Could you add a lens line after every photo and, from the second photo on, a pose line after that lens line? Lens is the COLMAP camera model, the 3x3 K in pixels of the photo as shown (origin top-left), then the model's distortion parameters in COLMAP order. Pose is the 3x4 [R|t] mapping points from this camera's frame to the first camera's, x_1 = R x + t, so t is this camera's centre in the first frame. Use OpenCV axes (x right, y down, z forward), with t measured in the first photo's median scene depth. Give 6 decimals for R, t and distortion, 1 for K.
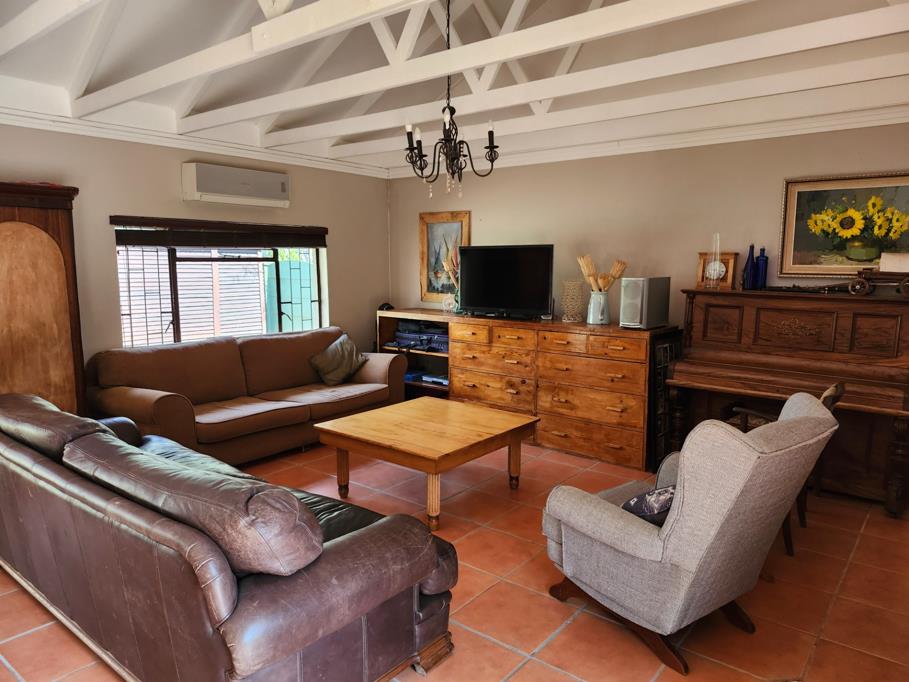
lens RADIAL K [[647.4, 0, 454.5], [0, 647.4, 341.0], [0, 0, 1]] dist [0.093771, -0.000218]
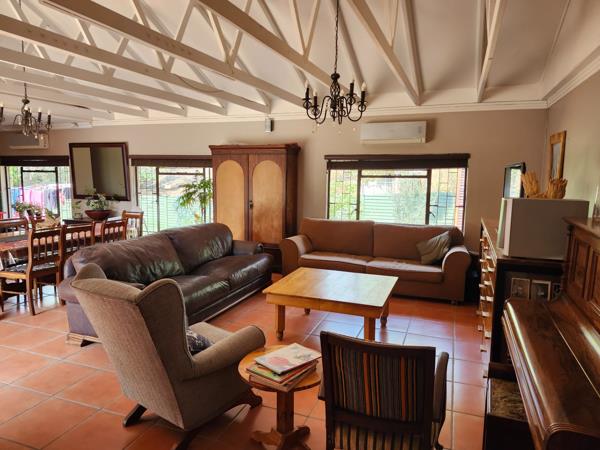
lens RADIAL K [[427.4, 0, 300.0], [0, 427.4, 225.0], [0, 0, 1]] dist [0.093771, -0.000218]
pose [[0.336957, 0.116157, -0.934328, 0.598991], [-0.131891, 0.988399, 0.075313, -0.052438], [0.932237, 0.097852, 0.348368, 0.401217]]
